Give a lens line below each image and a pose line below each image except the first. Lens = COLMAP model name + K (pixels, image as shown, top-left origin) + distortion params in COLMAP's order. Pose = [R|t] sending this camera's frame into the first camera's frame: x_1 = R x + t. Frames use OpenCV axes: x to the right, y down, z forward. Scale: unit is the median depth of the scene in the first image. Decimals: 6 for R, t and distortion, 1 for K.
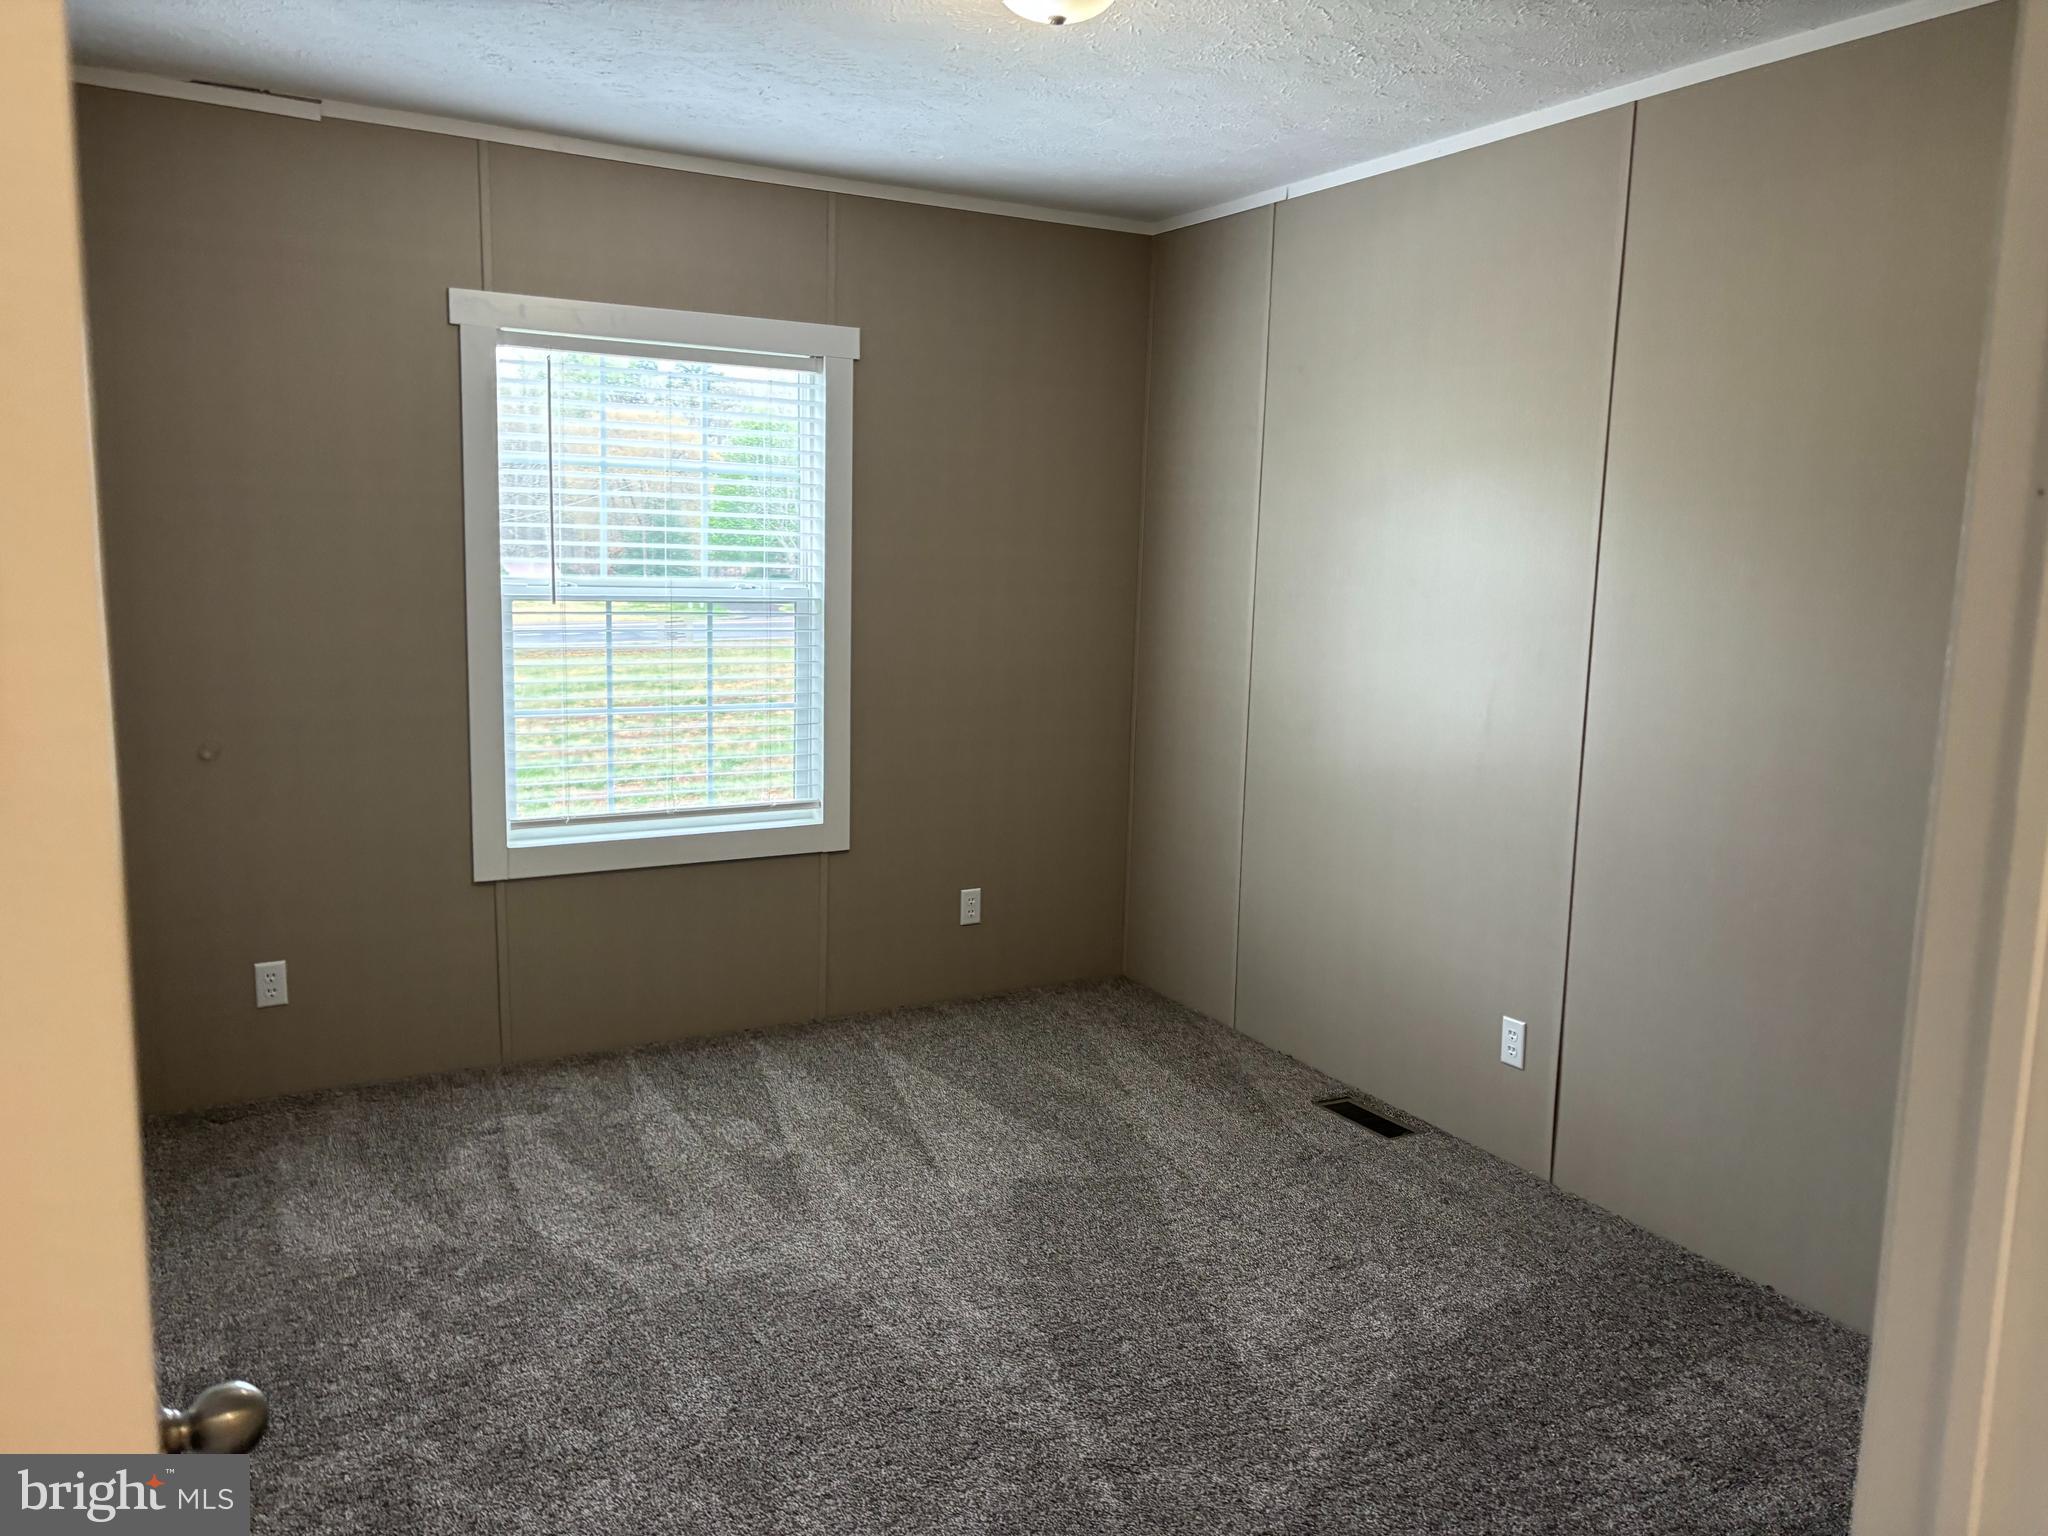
lens RADIAL K [[1549.6, 0, 1006.9], [0, 1549.6, 756.4], [0, 0, 1]] dist [0.025576, -0.008055]
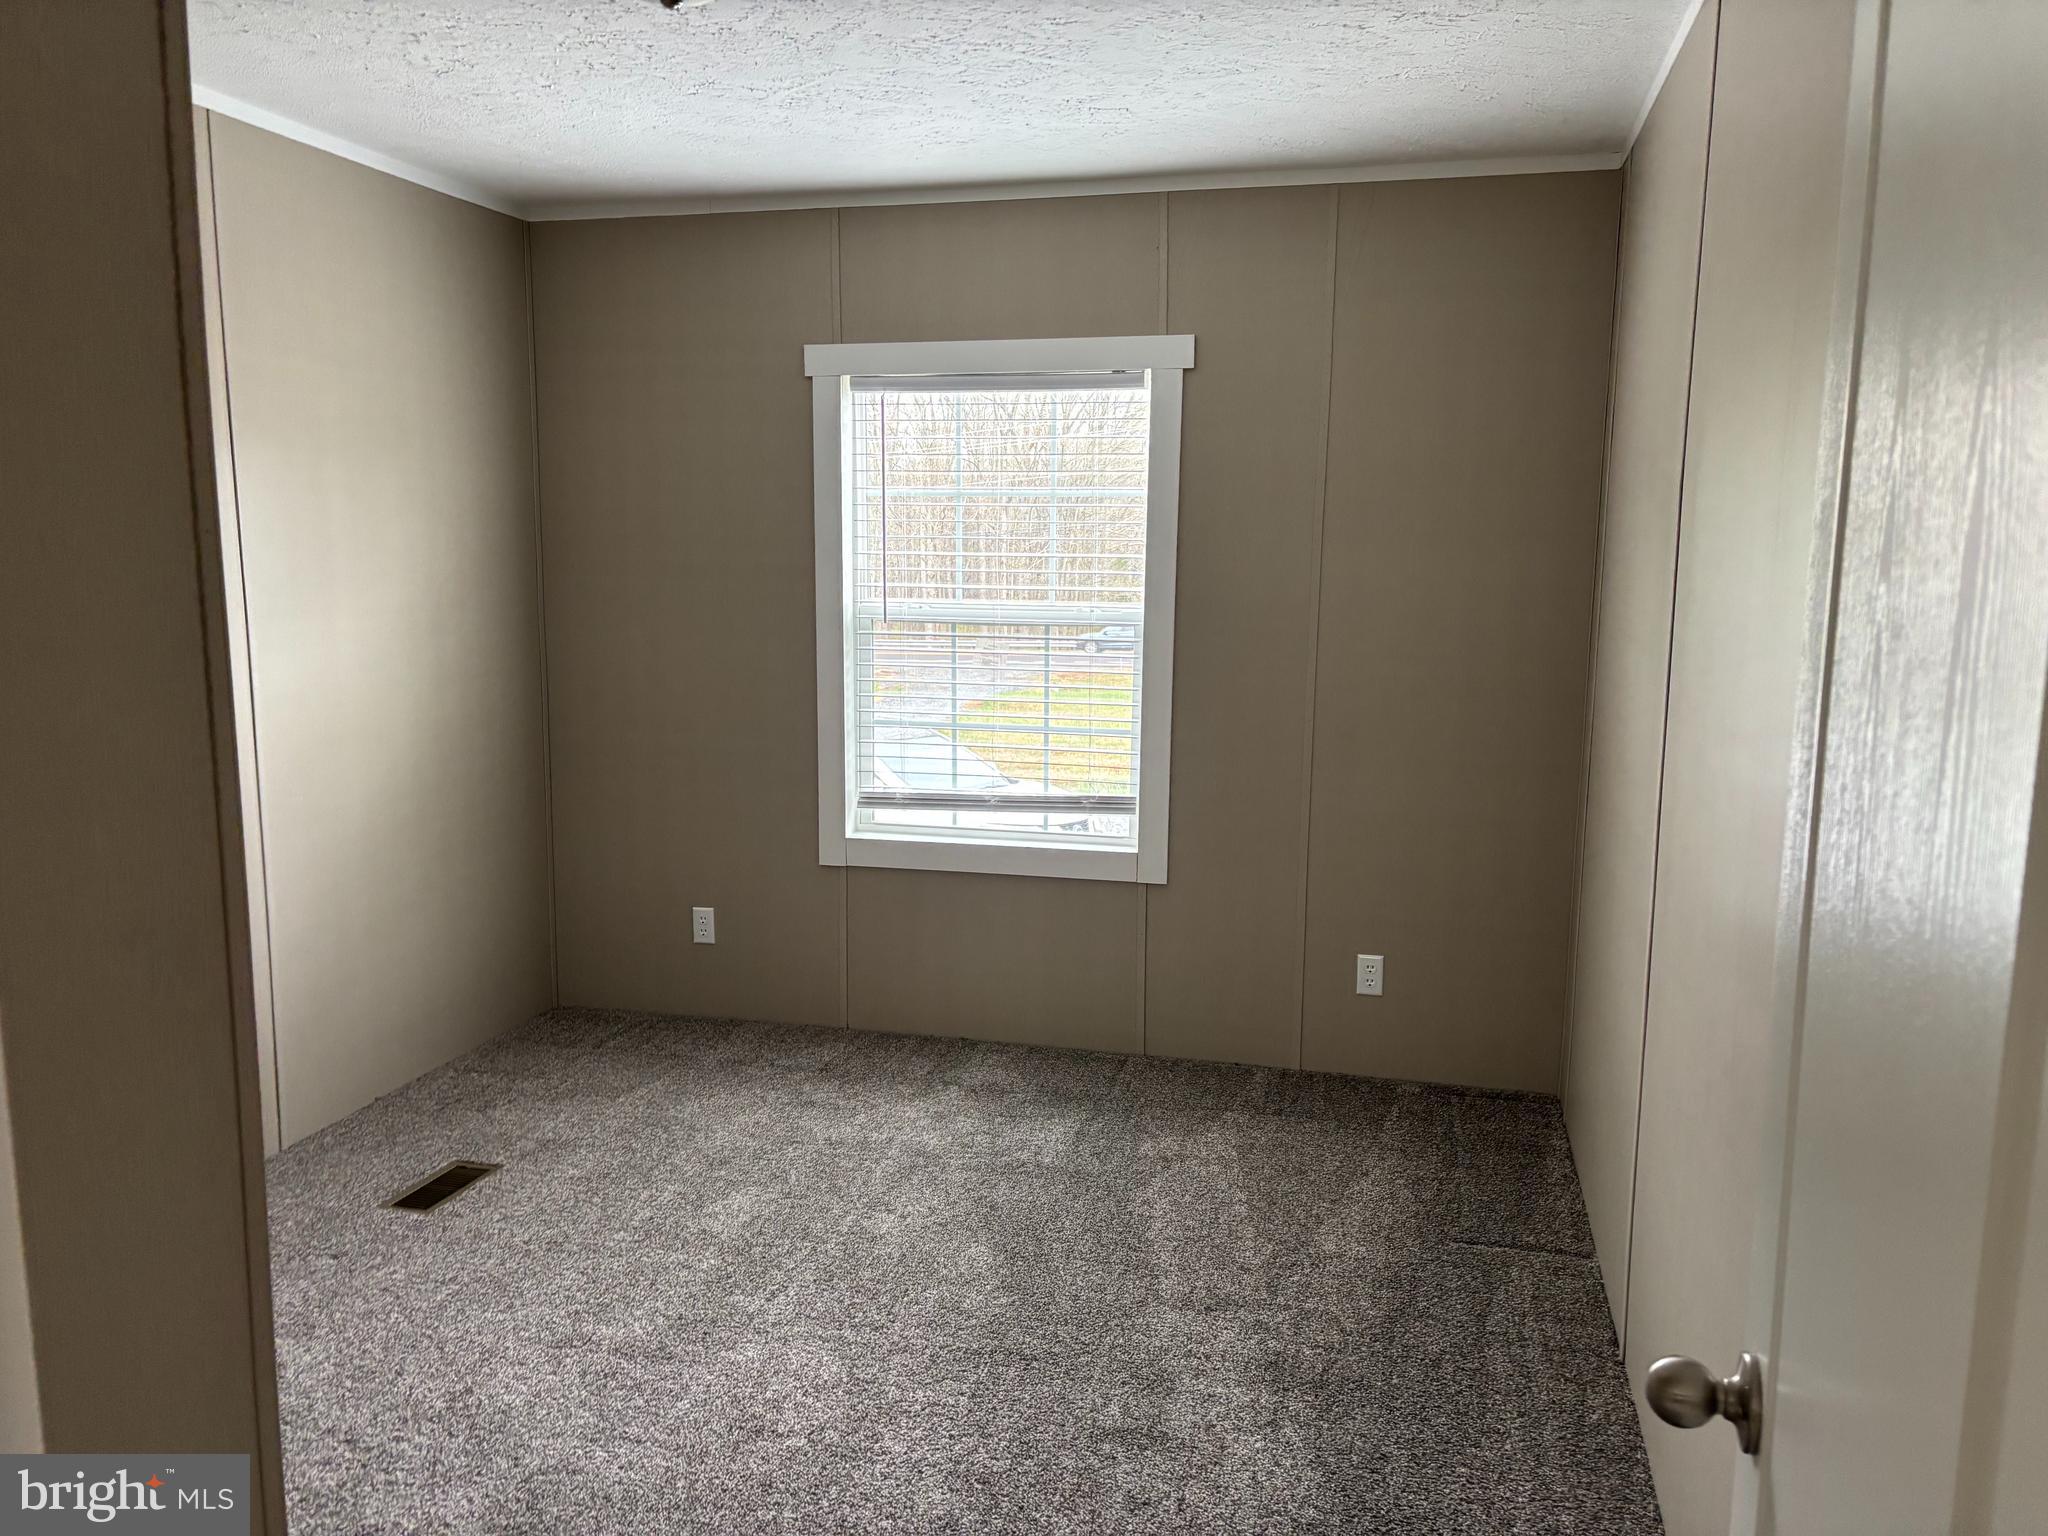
lens RADIAL K [[1549.6, 0, 1022.7], [0, 1549.6, 788.8], [0, 0, 1]] dist [0.025576, -0.008055]
pose [[0.717160, 0.090678, -0.690984, 0.506168], [-0.087208, 0.995382, 0.040113, -0.031176], [0.691431, 0.031492, 0.721756, 0.258498]]
